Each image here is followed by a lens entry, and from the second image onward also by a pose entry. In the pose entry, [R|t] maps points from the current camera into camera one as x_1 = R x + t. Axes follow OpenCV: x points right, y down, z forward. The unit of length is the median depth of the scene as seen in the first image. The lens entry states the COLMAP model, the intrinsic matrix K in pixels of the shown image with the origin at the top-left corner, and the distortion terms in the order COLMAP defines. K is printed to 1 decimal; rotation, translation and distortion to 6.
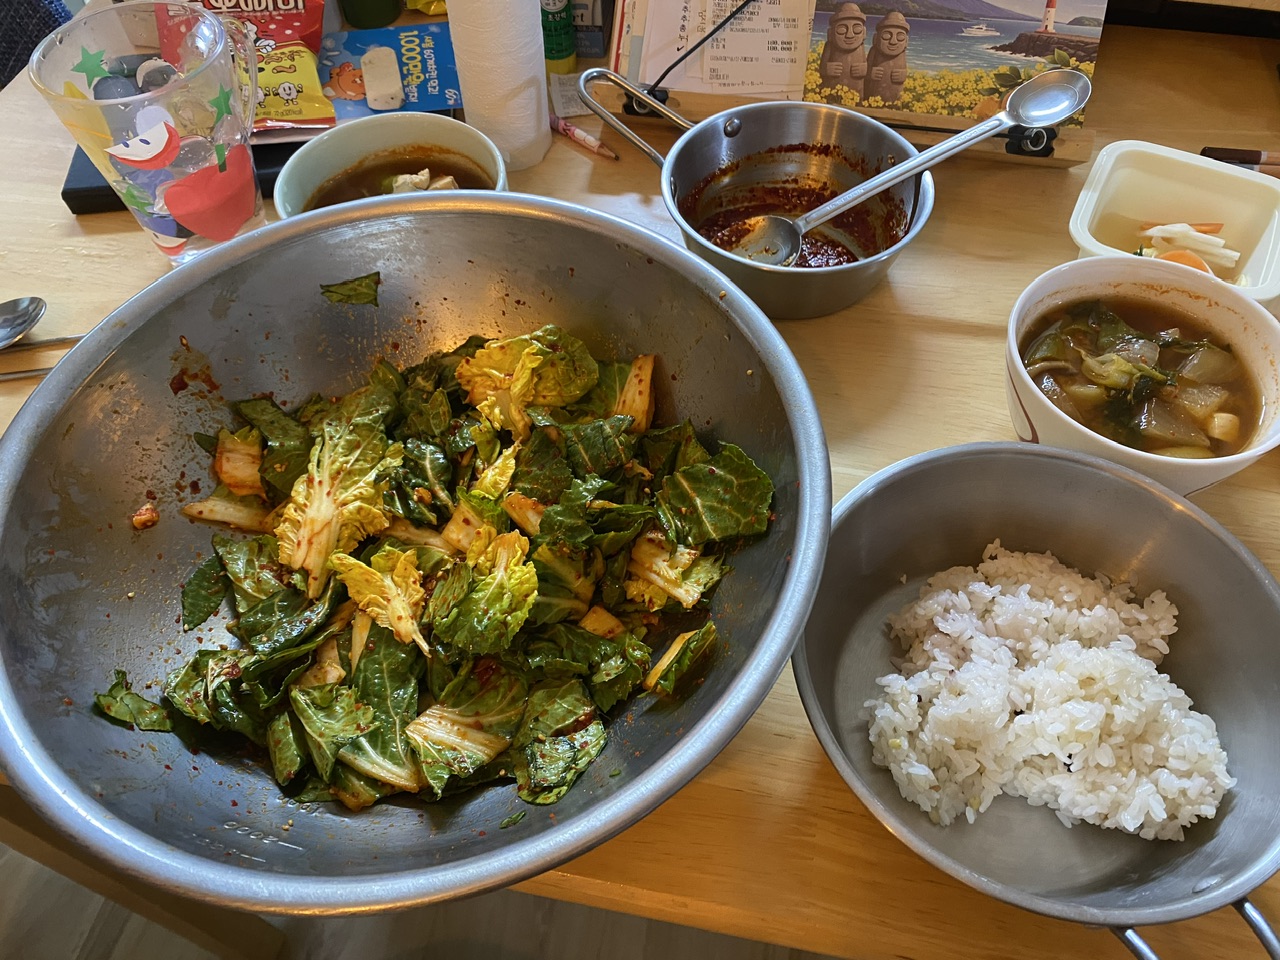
lens RADIAL K [[1005.8, 0, 619.0], [0, 1005.8, 476.4], [0, 0, 1]] dist [0.003652, 0.011884]
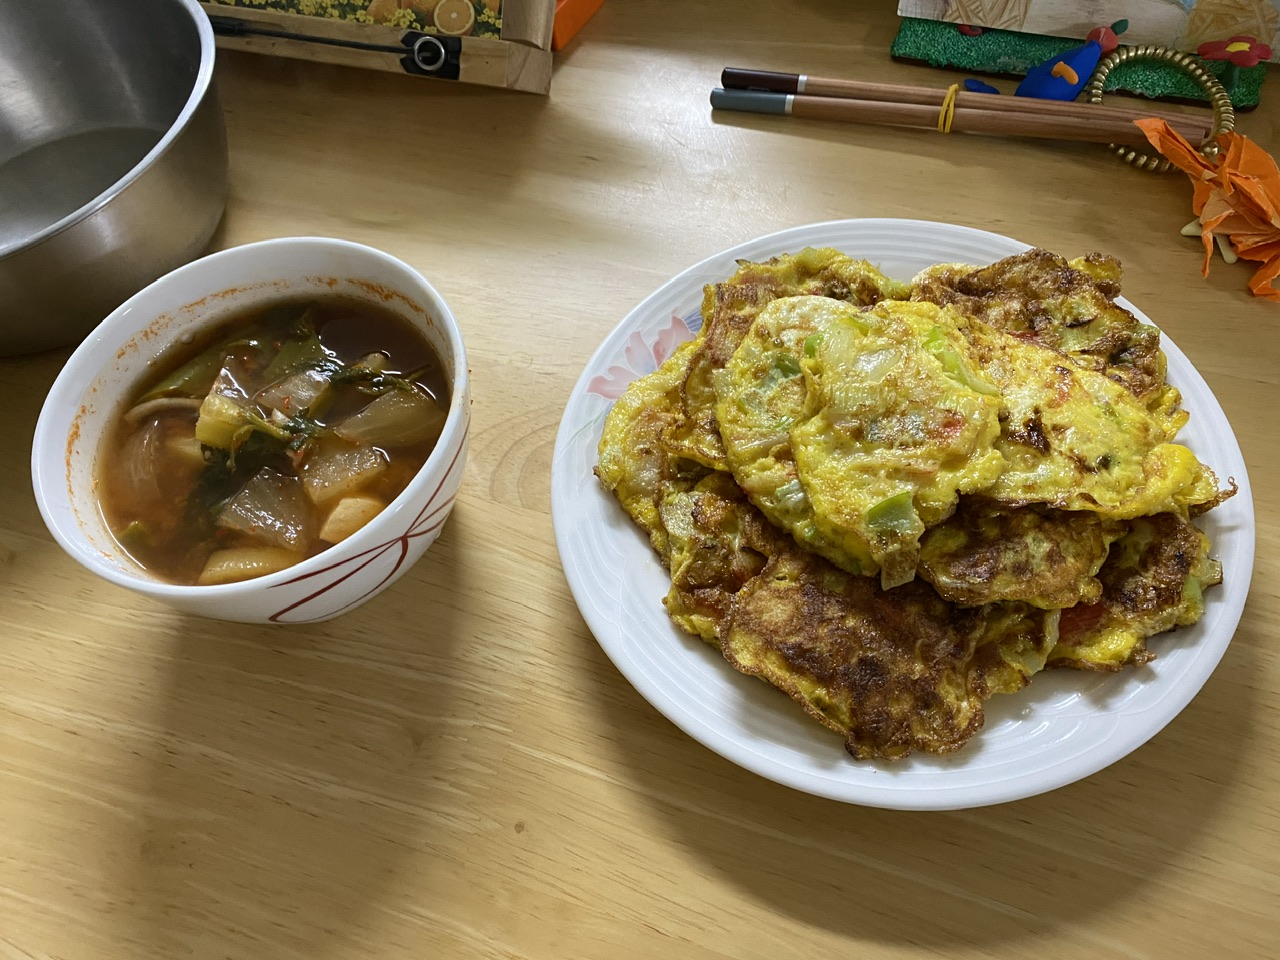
lens RADIAL K [[1005.8, 0, 619.0], [0, 1005.8, 476.4], [0, 0, 1]] dist [0.003652, 0.011884]
pose [[0.988779, 0.064589, -0.134700, 0.647605], [-0.053543, 0.995020, 0.084073, -0.106337], [0.139459, -0.075917, 0.987313, 0.300017]]
